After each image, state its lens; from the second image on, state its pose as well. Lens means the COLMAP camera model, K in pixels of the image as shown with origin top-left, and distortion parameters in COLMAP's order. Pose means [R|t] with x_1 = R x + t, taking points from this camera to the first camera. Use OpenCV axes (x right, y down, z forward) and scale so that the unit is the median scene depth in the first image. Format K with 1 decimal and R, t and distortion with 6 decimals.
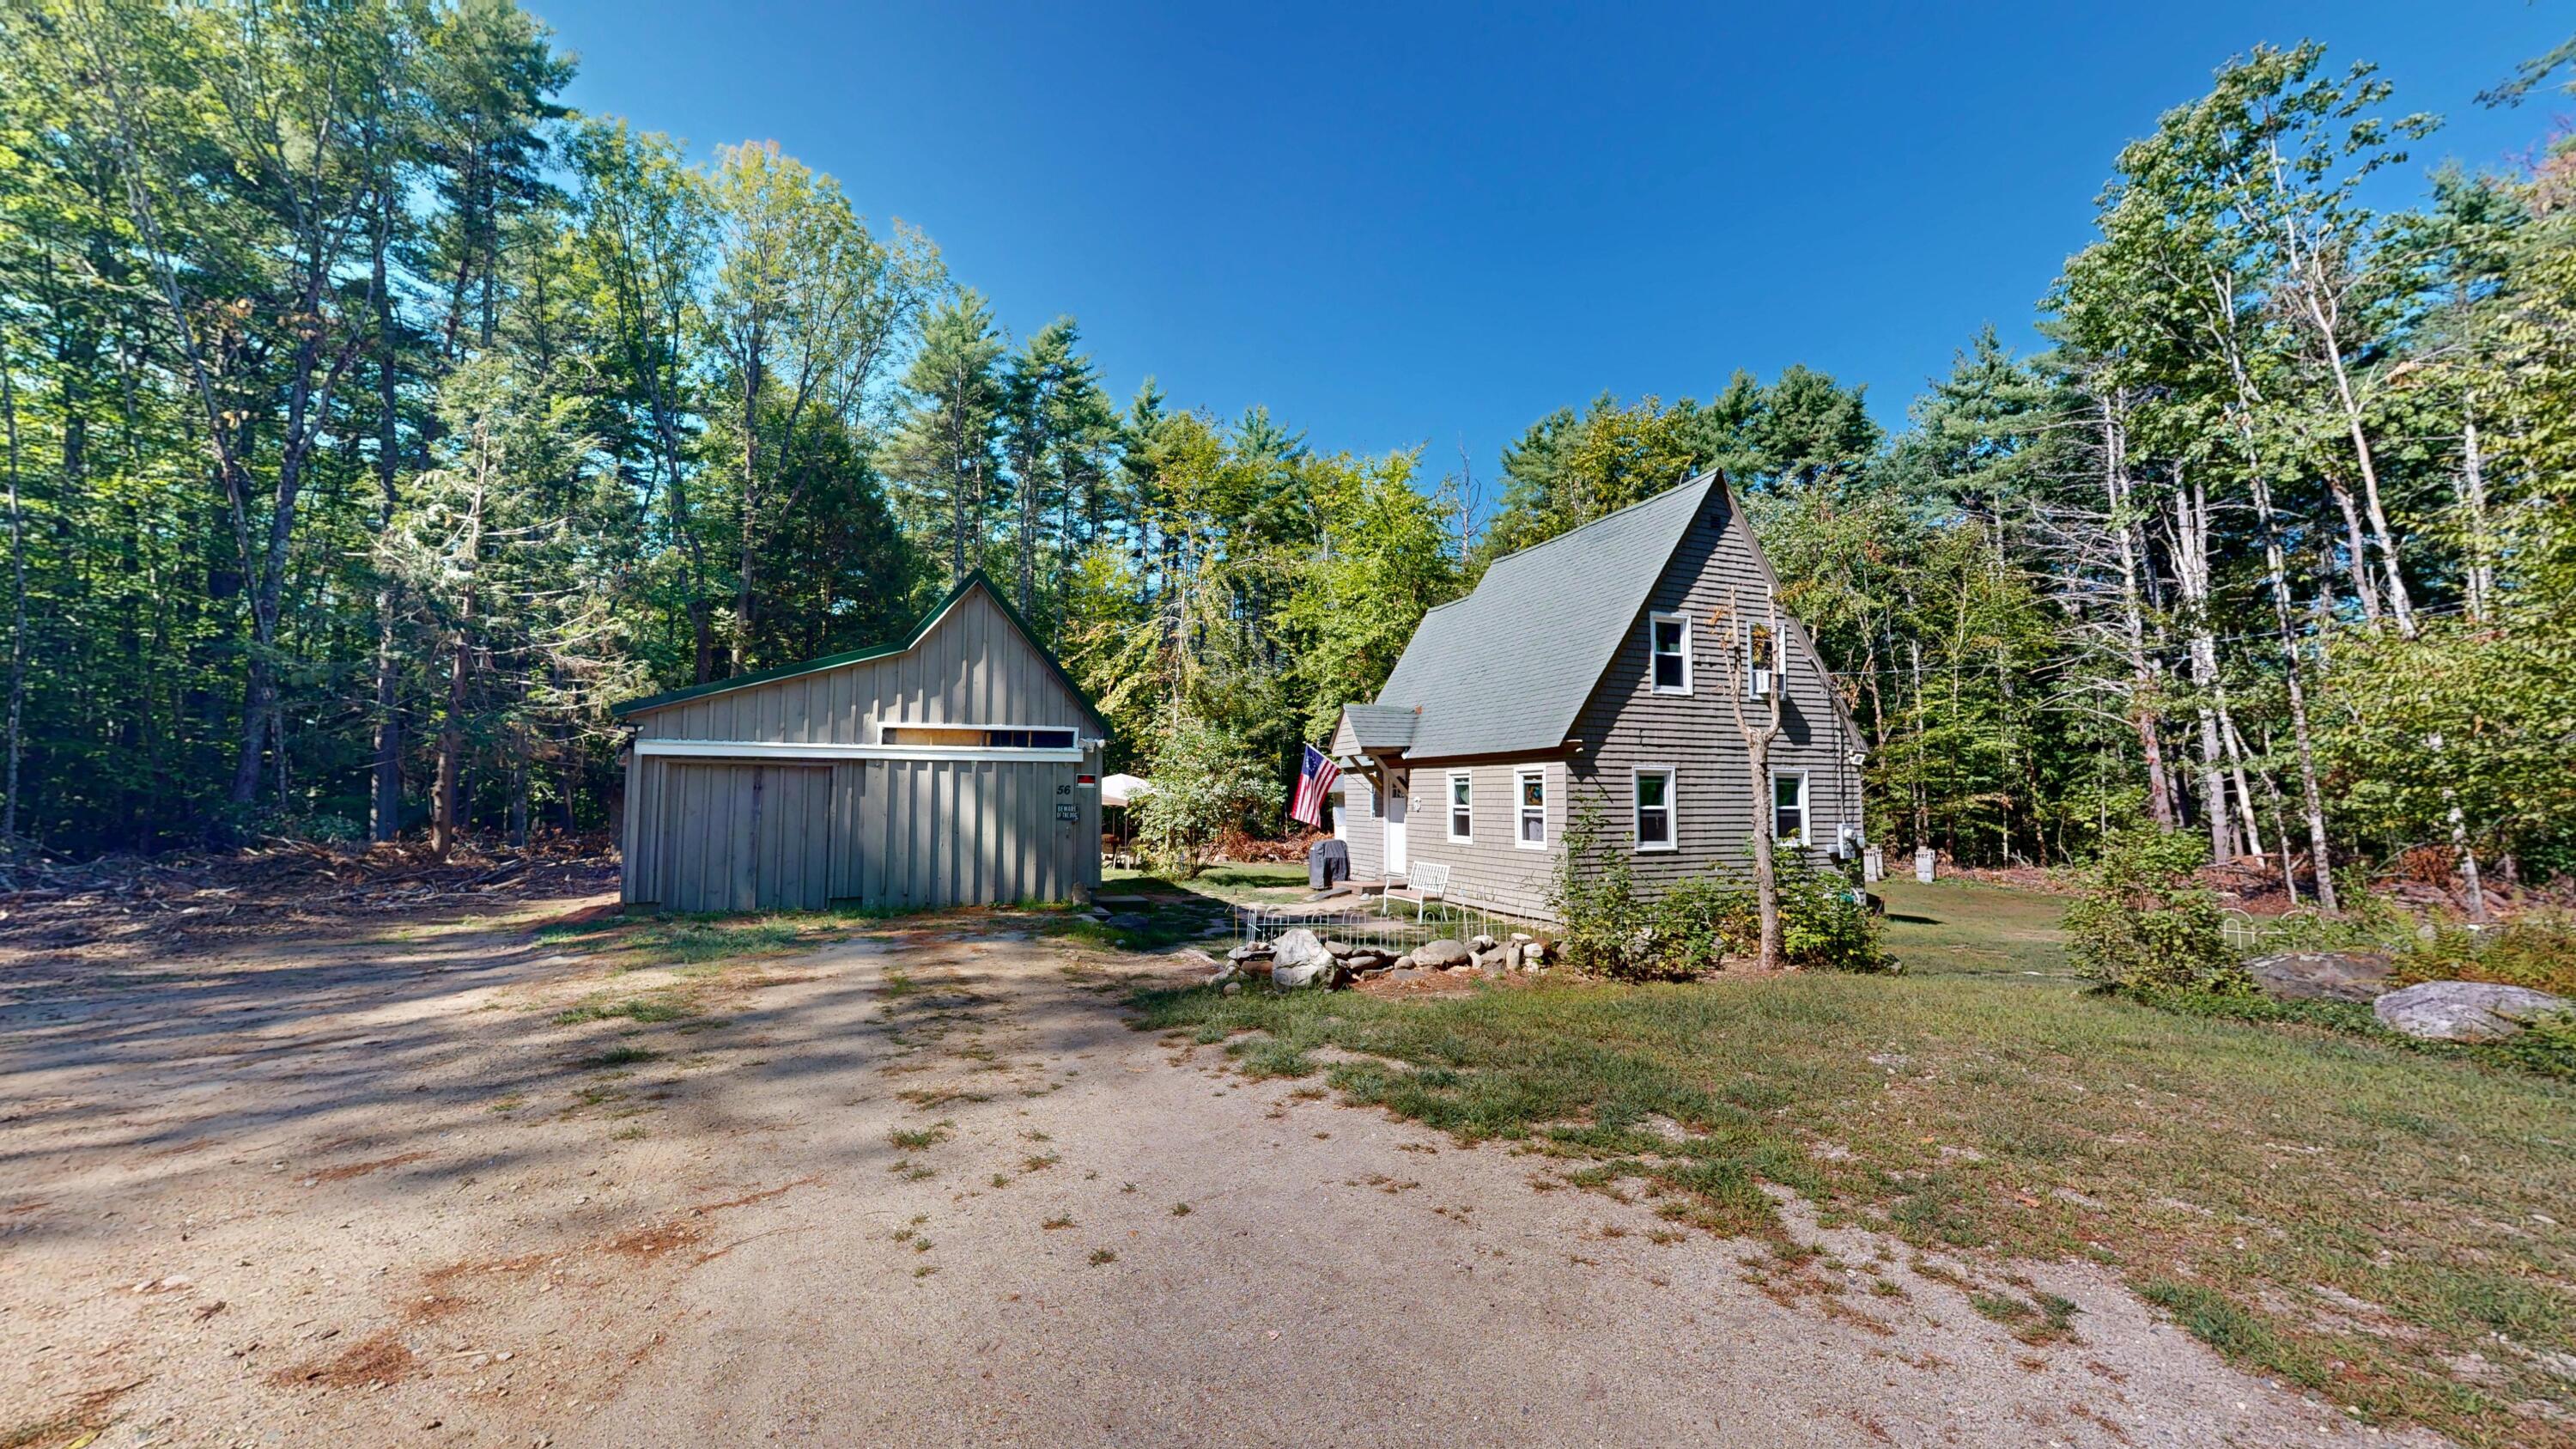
lens RADIAL K [[945.0, 0, 1288.0], [0, 945.0, 724.5], [0, 0, 1]] dist [0.002183, -0.000249]
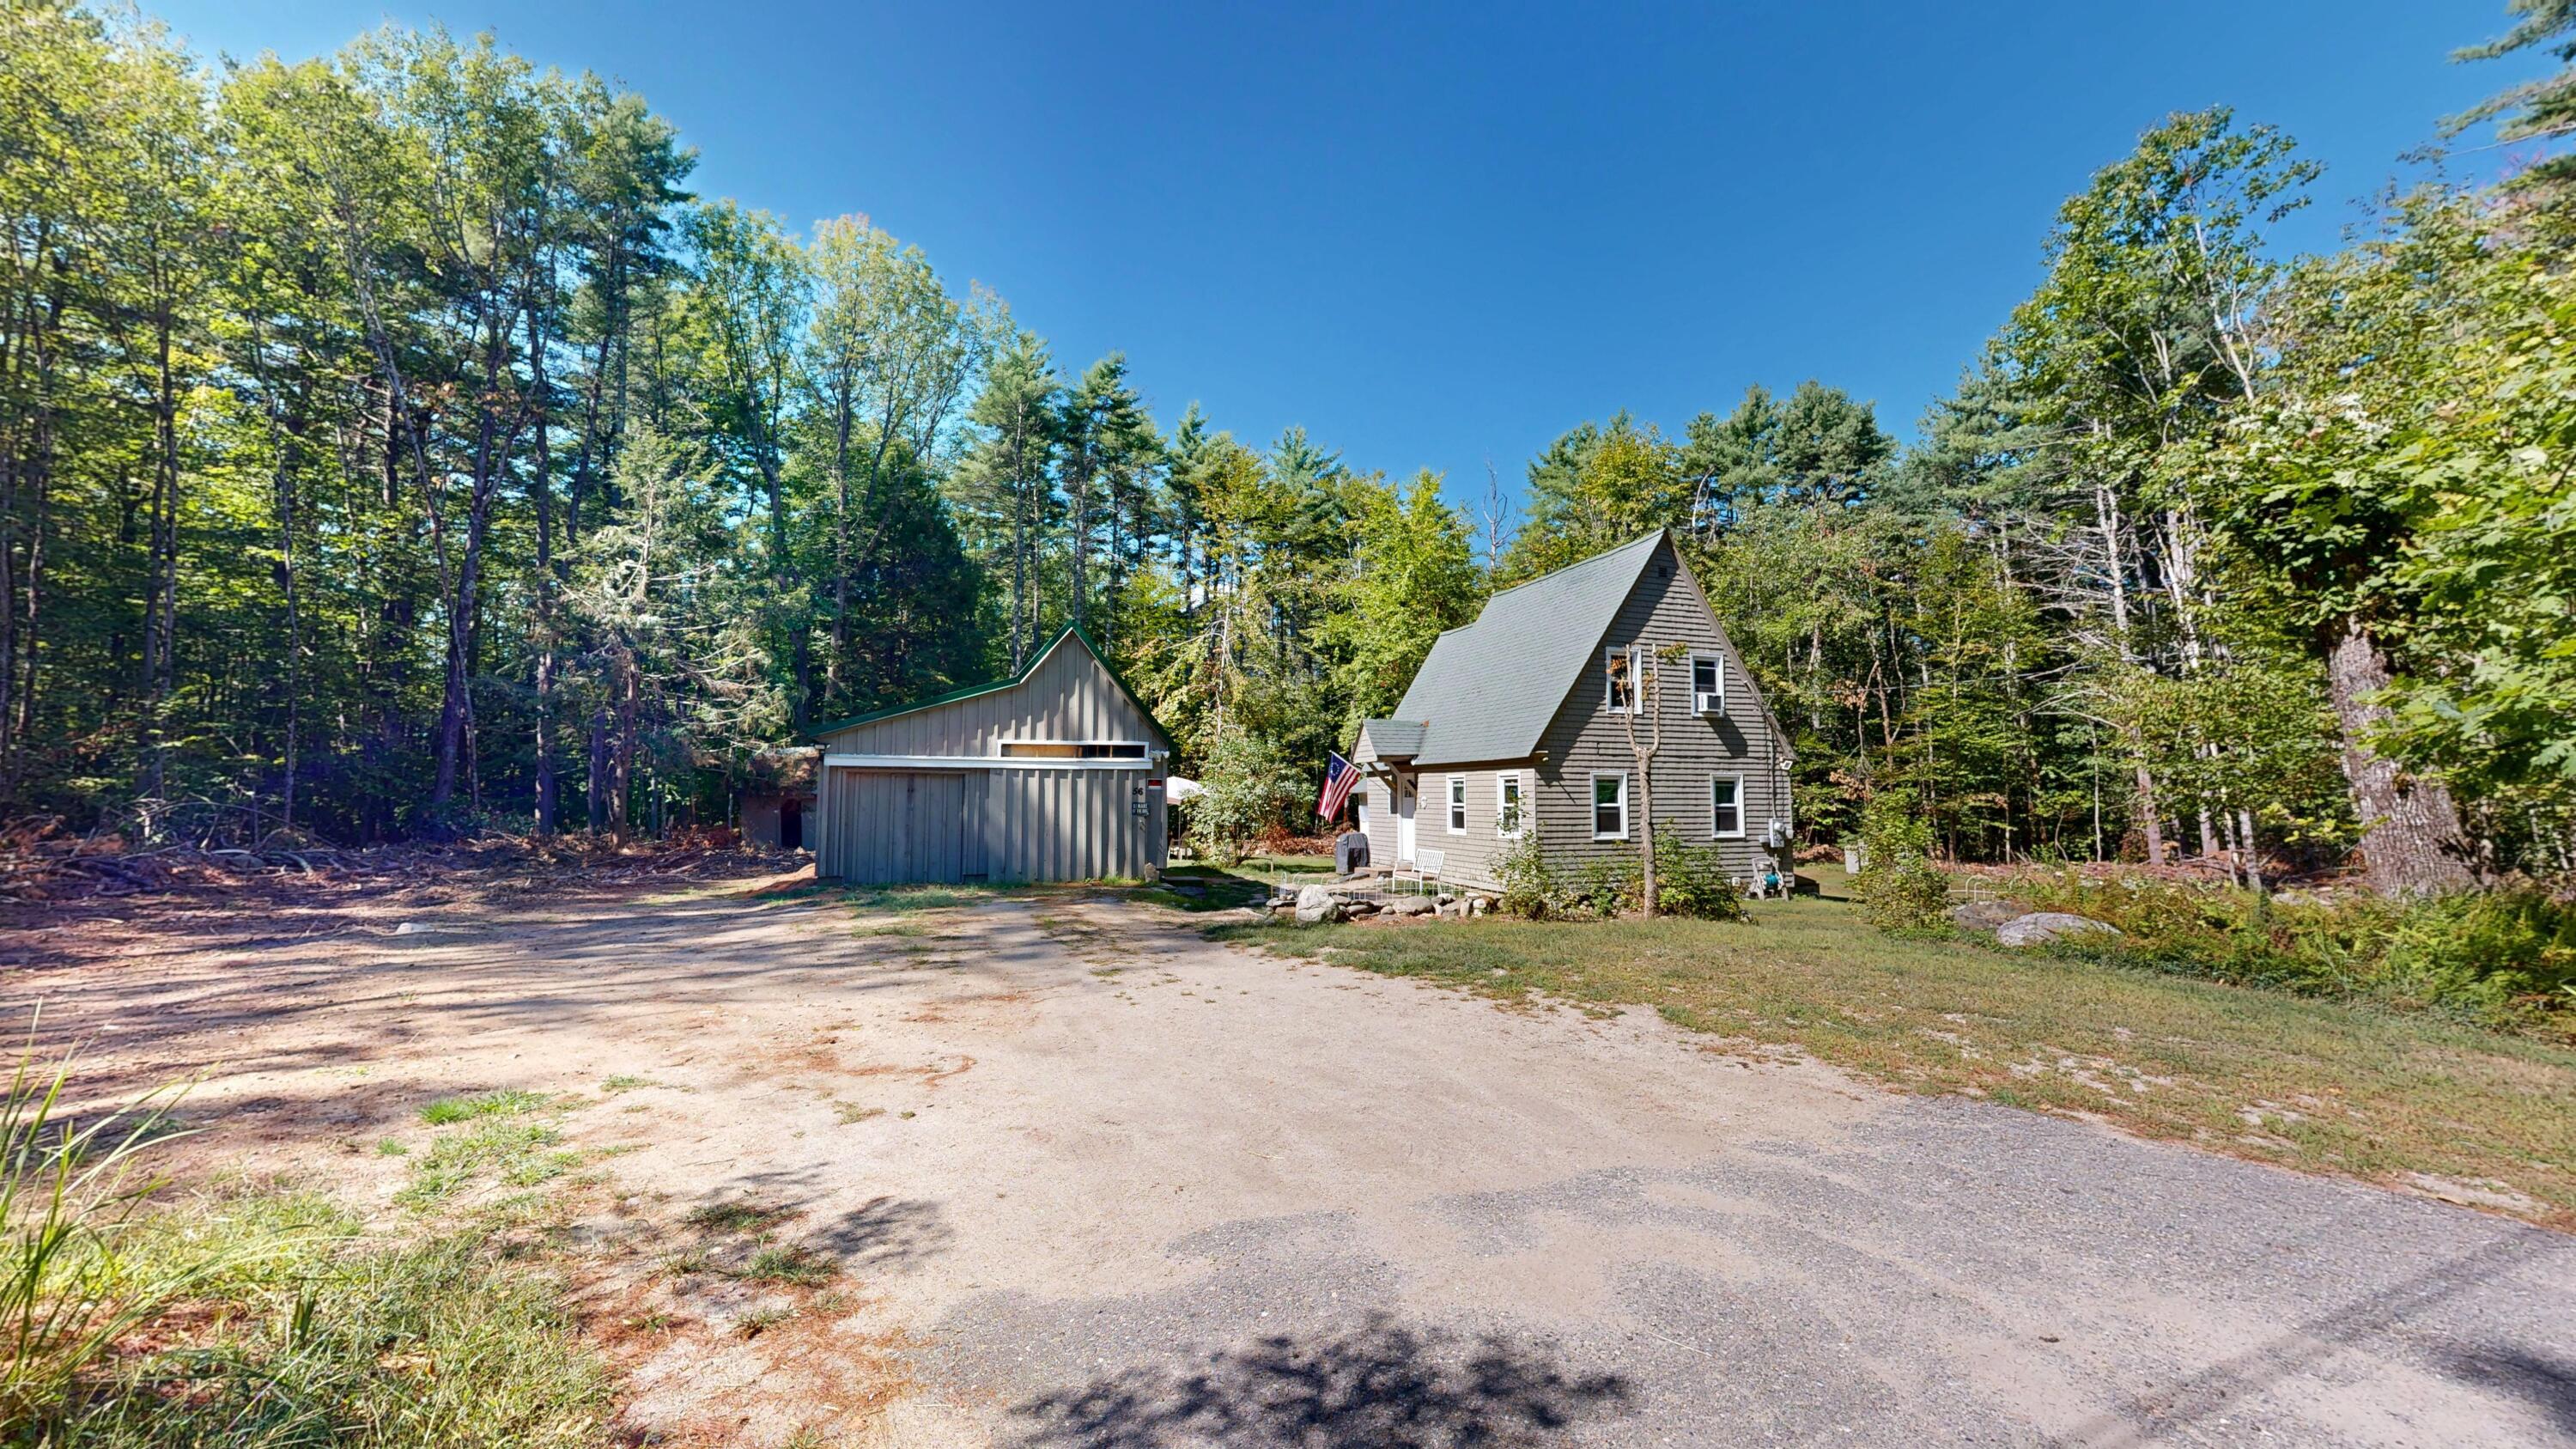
lens RADIAL K [[945.0, 0, 1288.0], [0, 945.0, 724.5], [0, 0, 1]] dist [0.002183, -0.000249]
pose [[0.999096, -0.004467, -0.042264, 0.007878], [0.004467, 0.999990, -0.000092, -0.008607], [0.042264, -0.000097, 0.999106, -0.112748]]
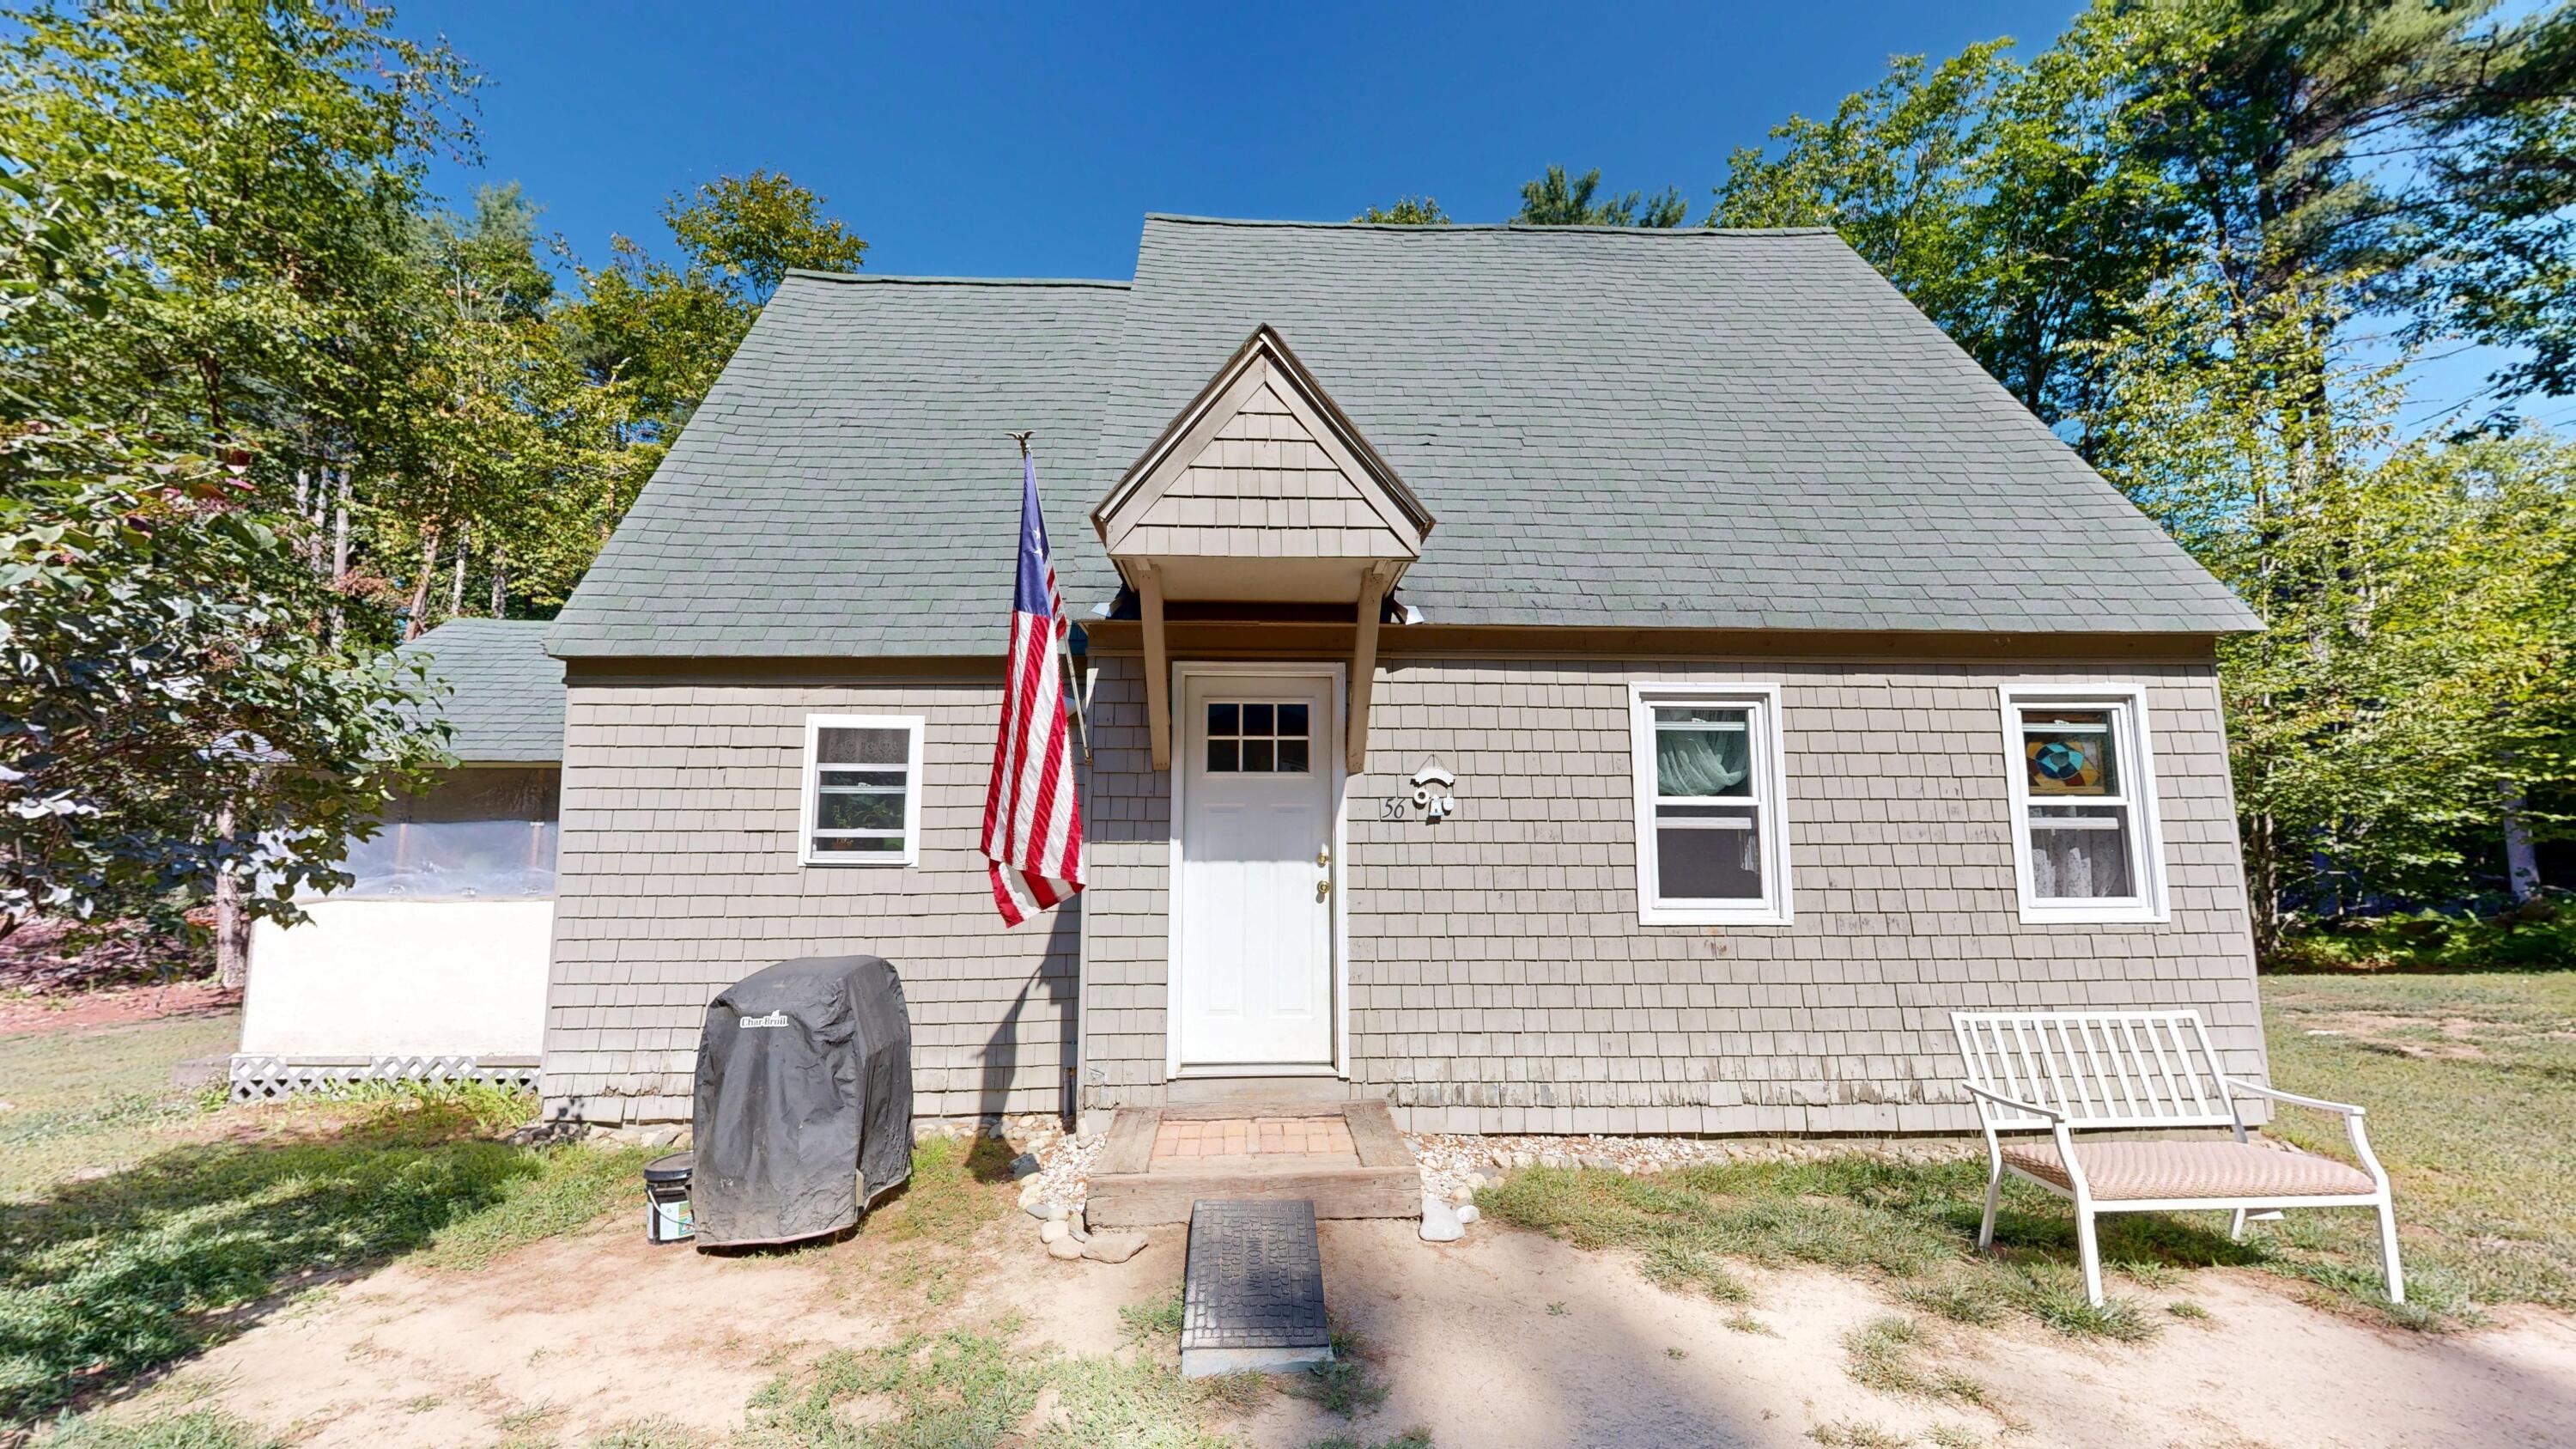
lens RADIAL K [[1024.6, 0, 1286.3], [0, 1024.6, 707.4], [0, 0, 1]] dist [-0.003555, -0.000179]
pose [[0.334643, 0.130508, 0.933264, -0.085572], [-0.071461, 0.991026, -0.112961, 0.051353], [-0.939632, -0.028890, 0.340966, 0.501354]]
